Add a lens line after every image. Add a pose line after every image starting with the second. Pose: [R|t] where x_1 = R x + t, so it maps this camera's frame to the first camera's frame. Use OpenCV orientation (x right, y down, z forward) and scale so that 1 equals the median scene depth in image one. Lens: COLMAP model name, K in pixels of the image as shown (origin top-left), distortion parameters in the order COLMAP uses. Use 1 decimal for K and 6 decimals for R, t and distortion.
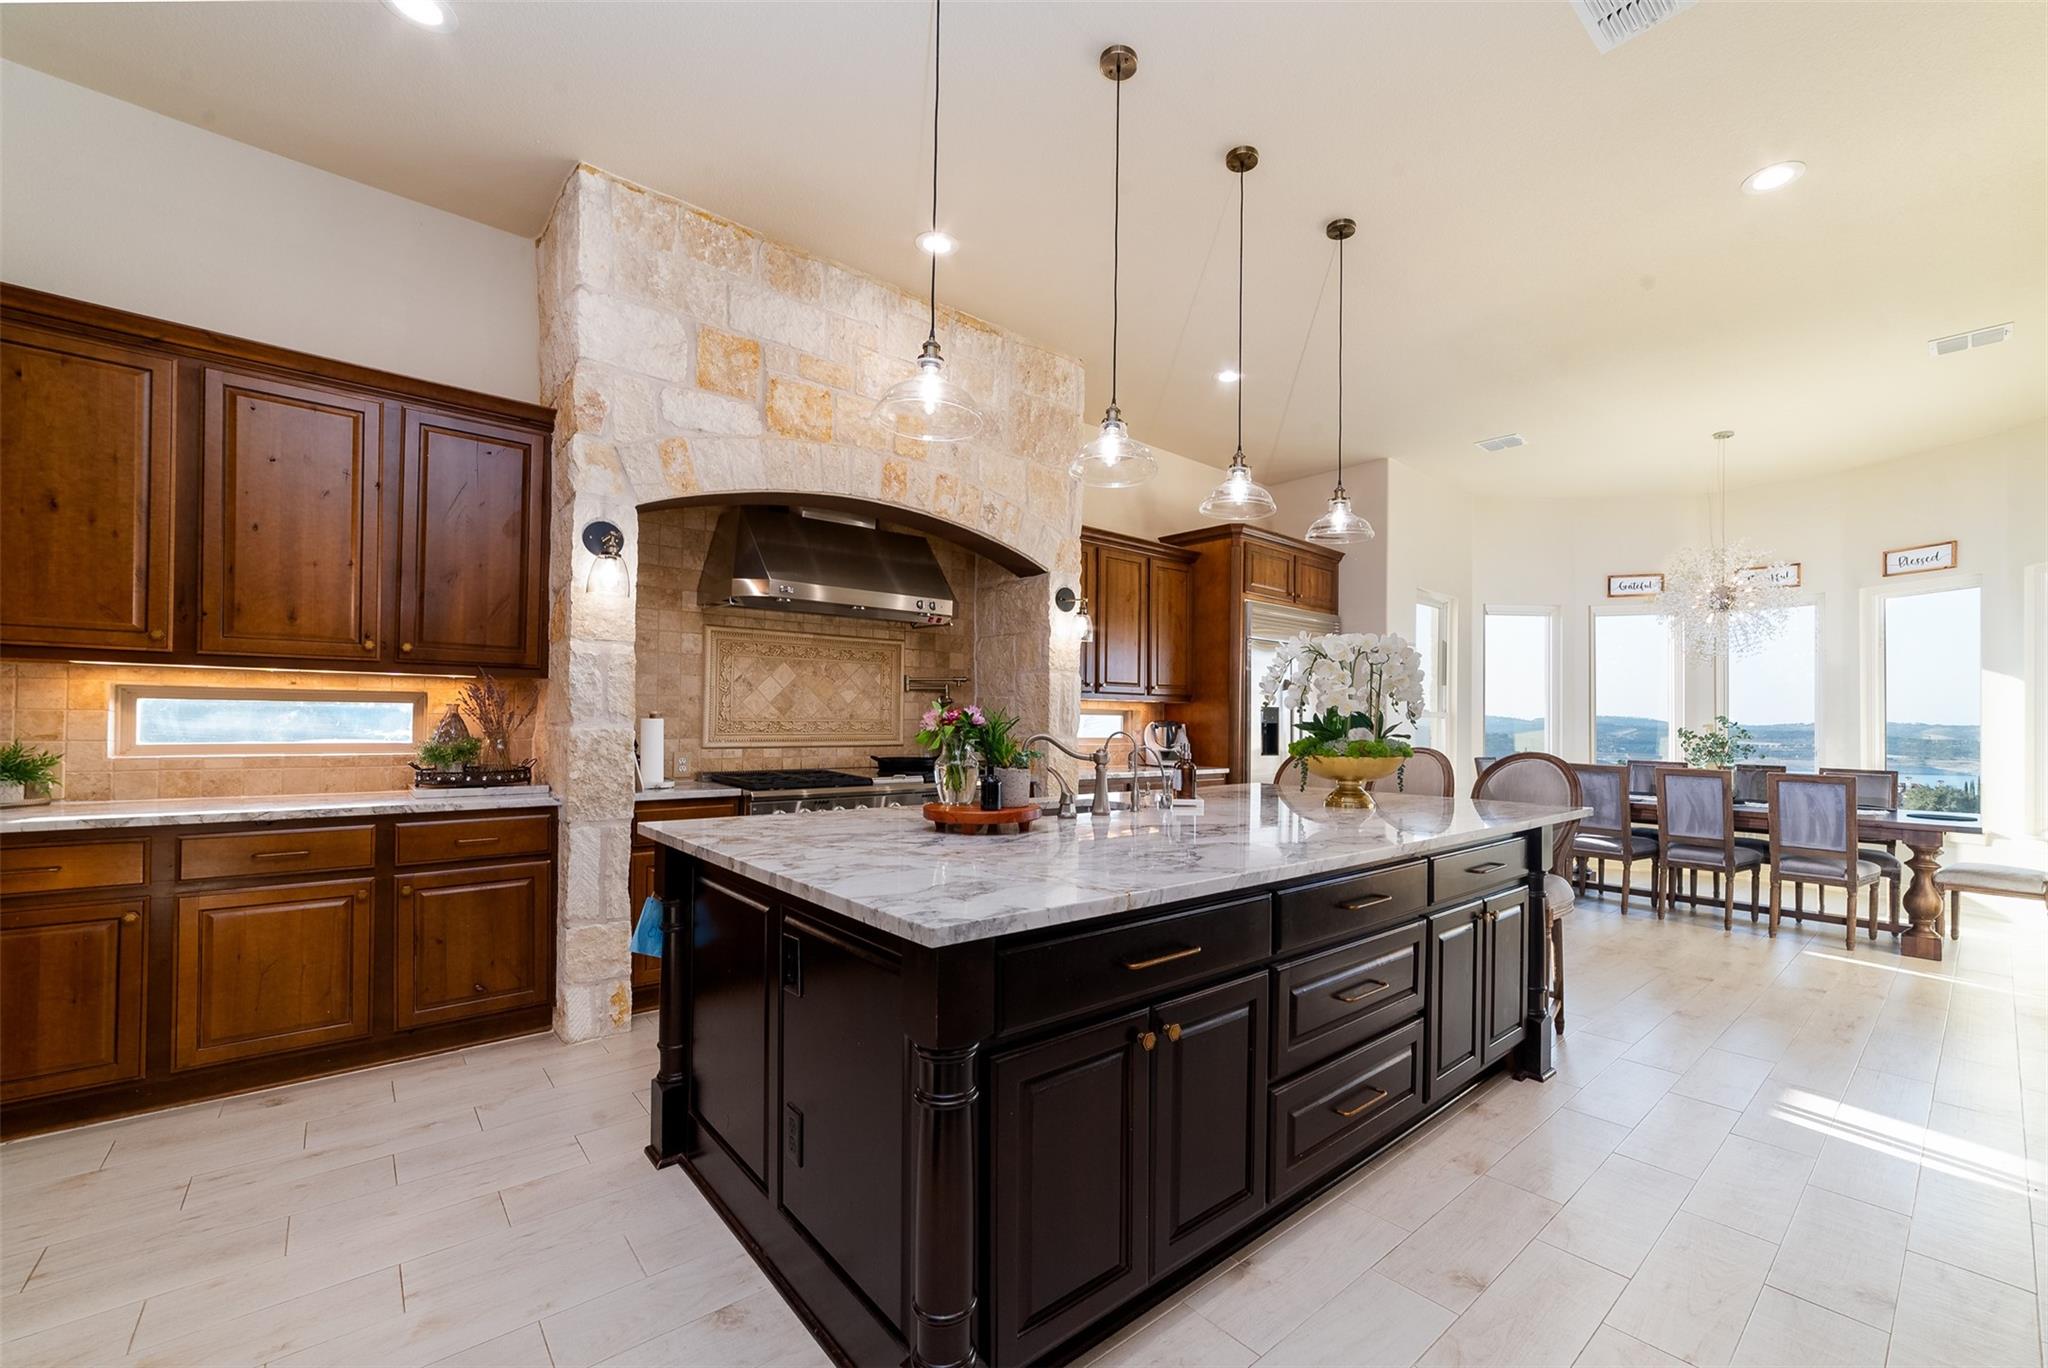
lens RADIAL K [[845.9, 0, 1071.0], [0, 845.9, 710.5], [0, 0, 1]] dist [-0.002465, 0.000193]
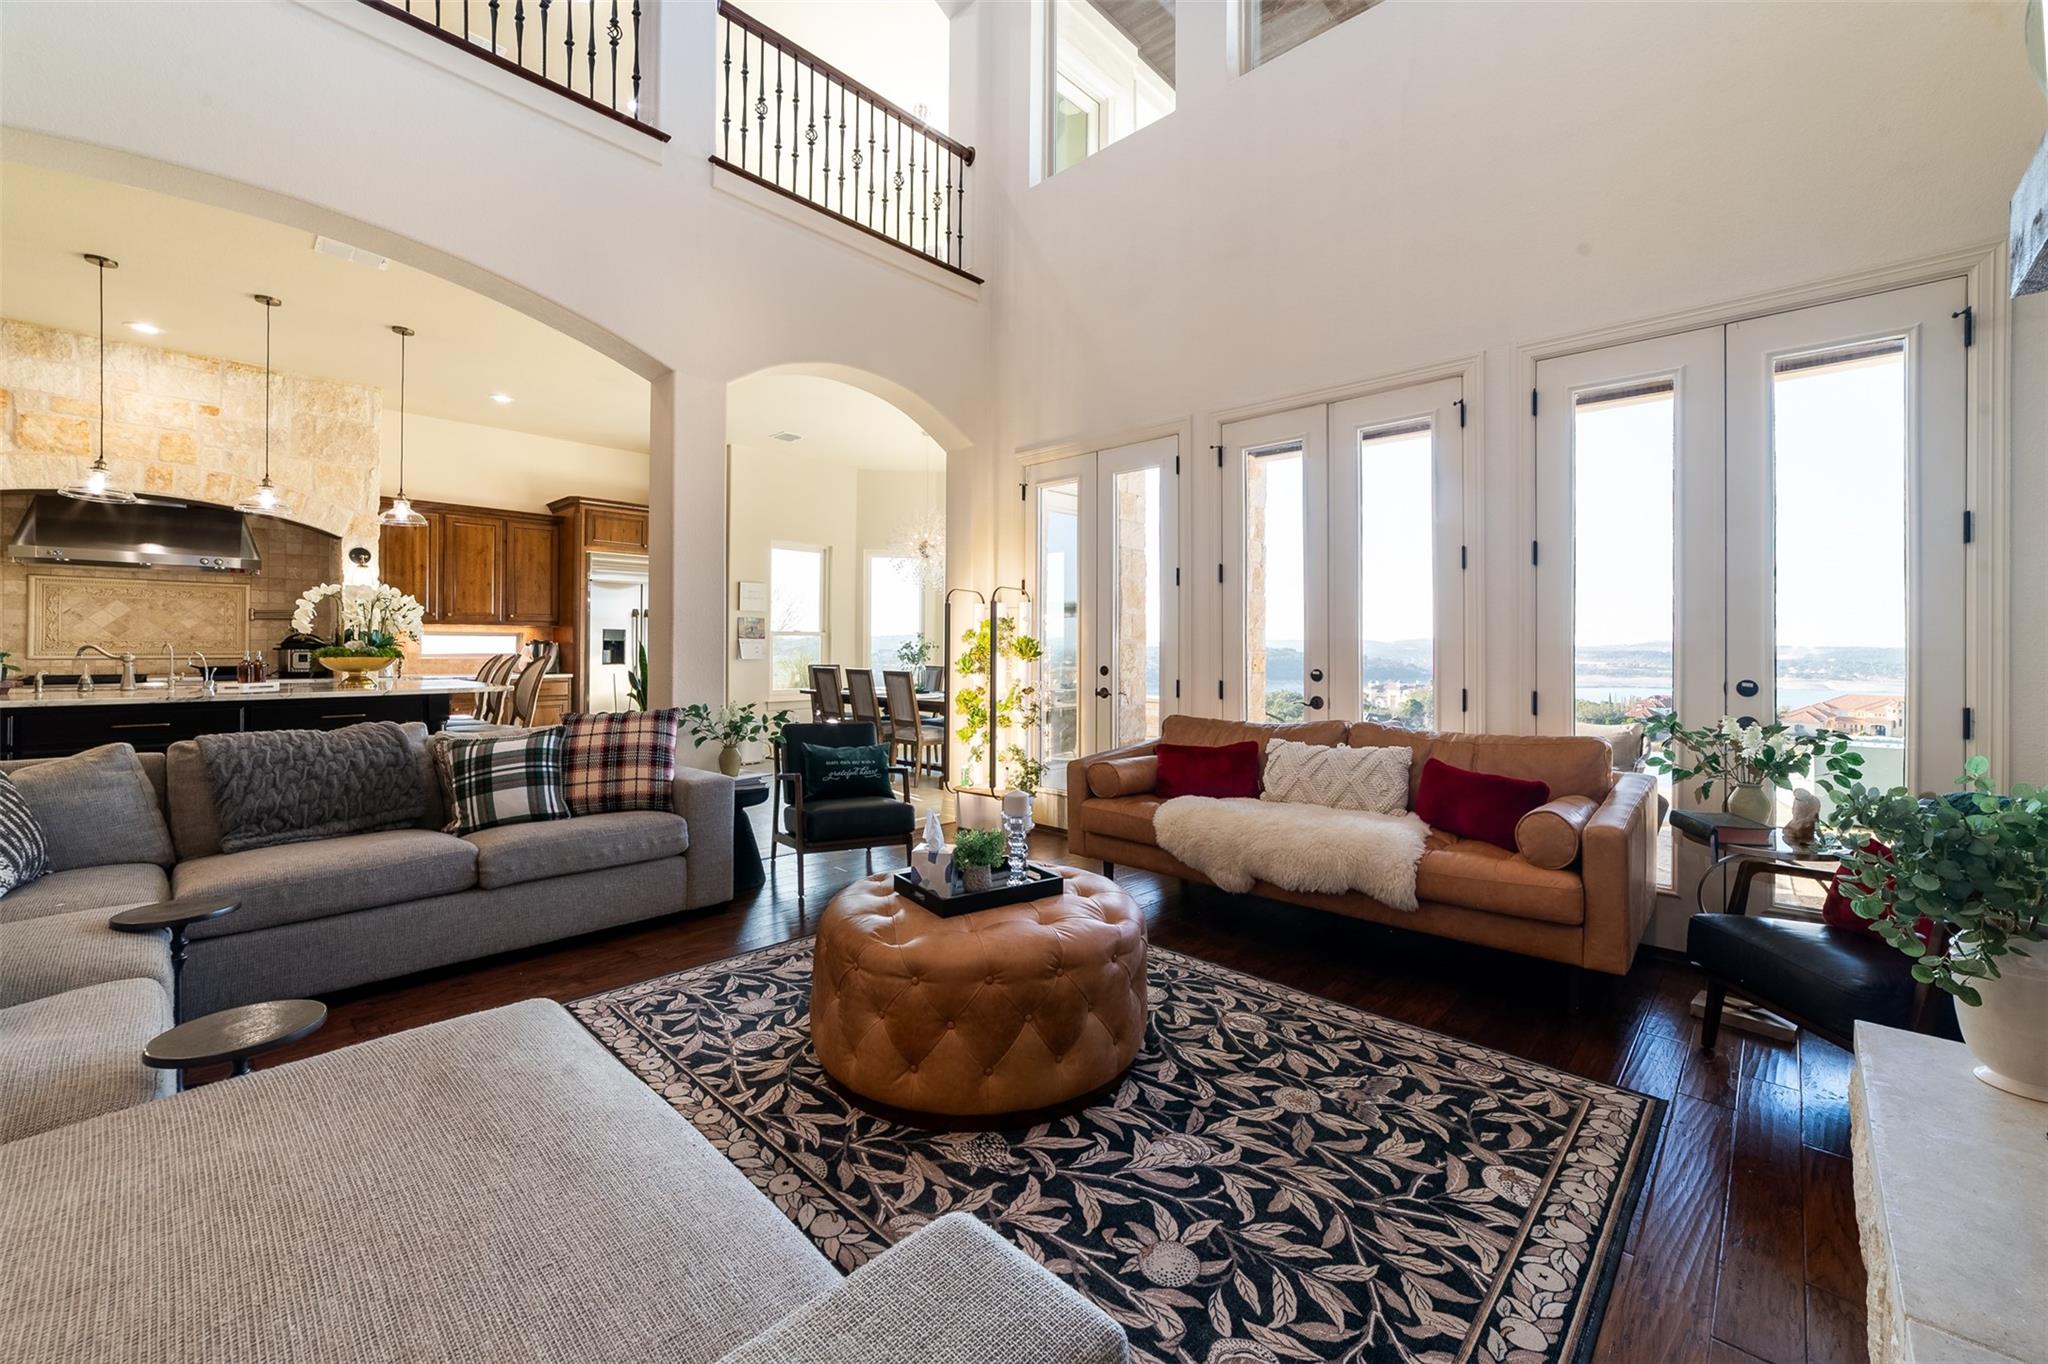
lens RADIAL K [[795.7, 0, 1040.1], [0, 795.7, 648.0], [0, 0, 1]] dist [-0.013232, 0.005569]
pose [[0.994648, -0.009566, 0.102878, 1.070540], [0.007988, 0.999844, 0.015738, 0.016012], [-0.103012, -0.014832, 0.994569, -0.493449]]
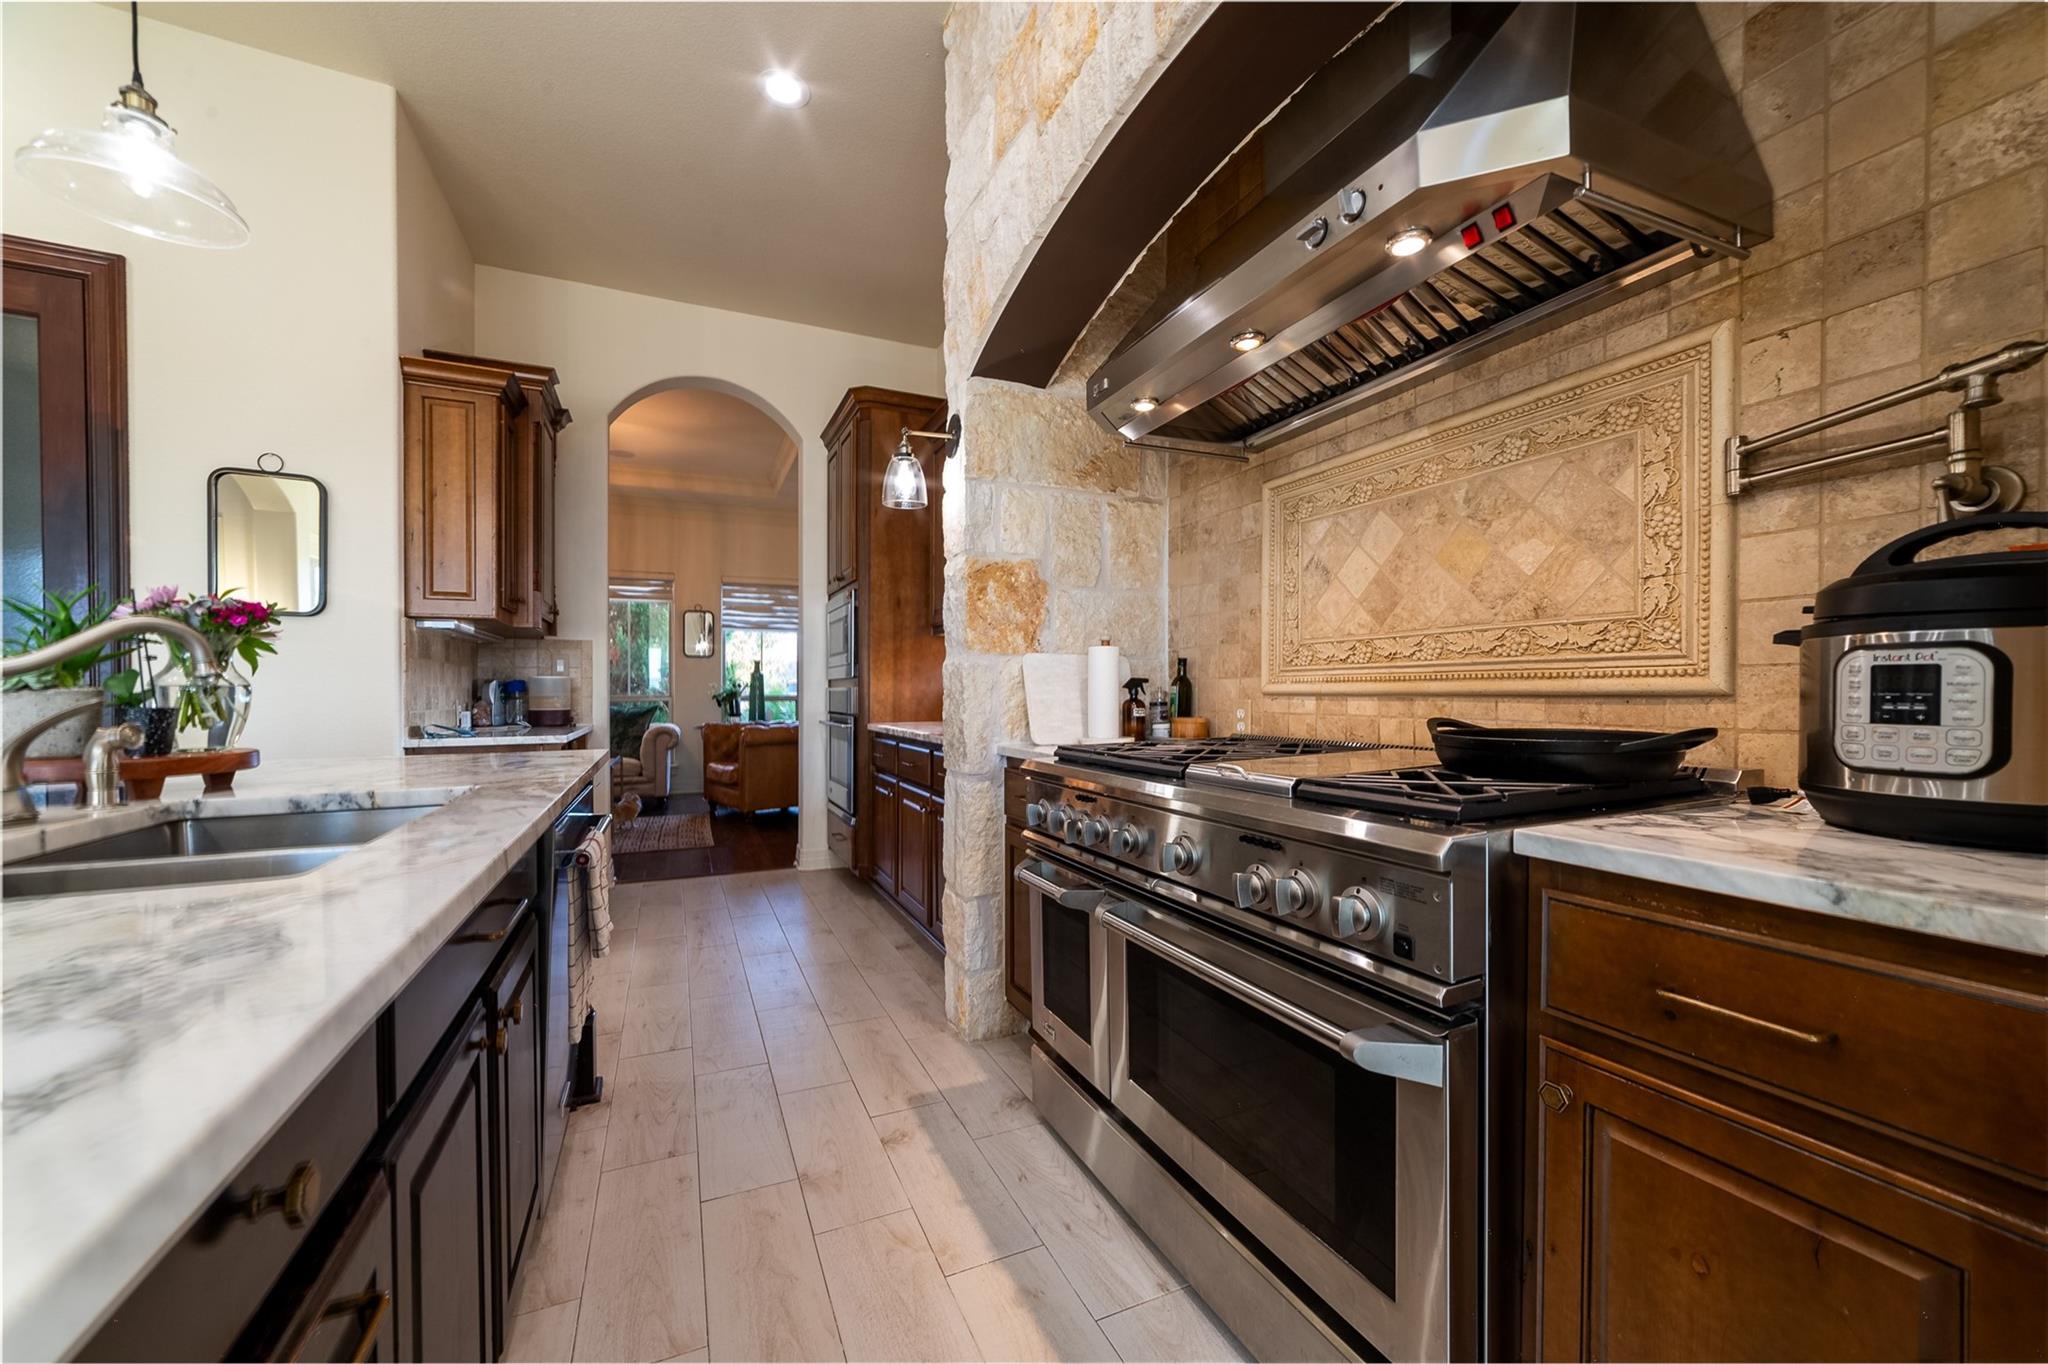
lens RADIAL K [[795.7, 0, 1034.3], [0, 795.7, 693.7], [0, 0, 1]] dist [-0.013232, 0.005569]
pose [[-0.297526, -0.001408, -0.954713, 0.126247], [0.016479, 0.999842, -0.006610, 0.041971], [0.954572, -0.017699, -0.297456, 0.934799]]
